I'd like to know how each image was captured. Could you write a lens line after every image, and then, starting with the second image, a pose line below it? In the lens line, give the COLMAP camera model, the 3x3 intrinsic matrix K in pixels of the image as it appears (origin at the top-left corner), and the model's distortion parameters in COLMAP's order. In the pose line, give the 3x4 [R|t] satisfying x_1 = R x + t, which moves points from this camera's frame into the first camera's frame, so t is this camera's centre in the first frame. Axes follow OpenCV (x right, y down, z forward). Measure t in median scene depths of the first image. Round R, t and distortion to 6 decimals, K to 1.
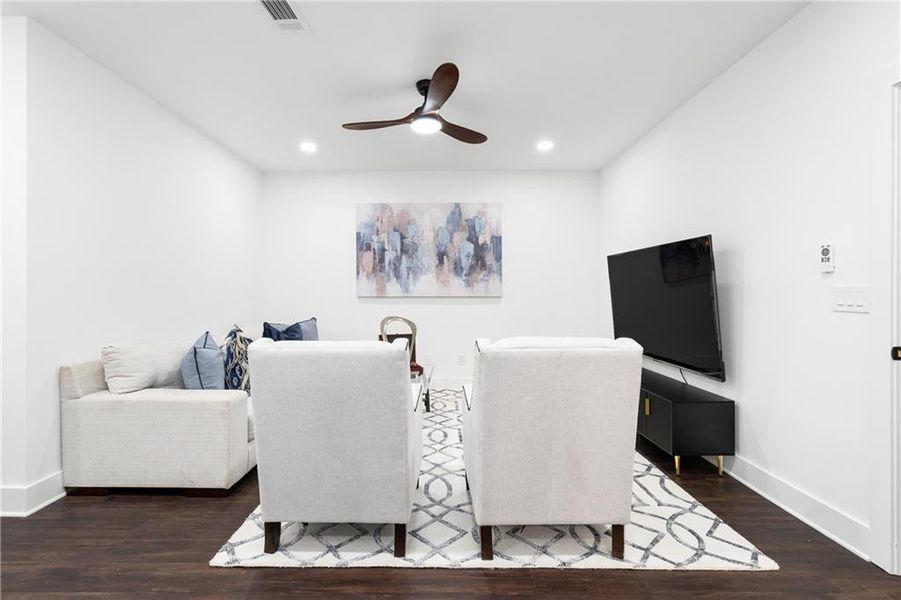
lens RADIAL K [[424.0, 0, 434.3], [0, 424.0, 292.2], [0, 0, 1]] dist [-0.004340, 0.003790]
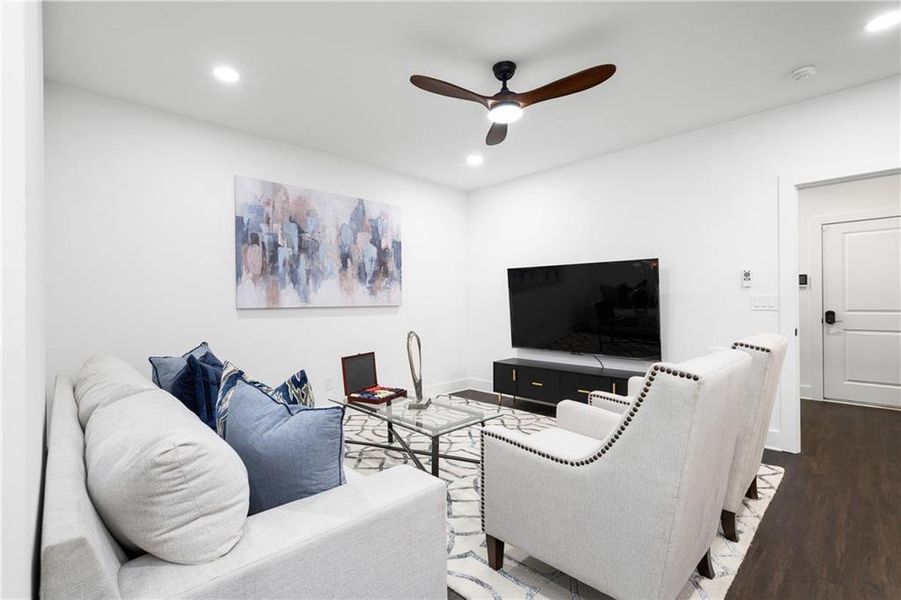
lens RADIAL K [[411.9, 0, 449.7], [0, 411.9, 298.7], [0, 0, 1]] dist [-0.009212, 0.002703]
pose [[0.703005, -0.001913, 0.711182, -0.419818], [0.006699, 0.999970, -0.003931, -0.000661], [-0.711153, 0.007528, 0.702997, 0.275963]]
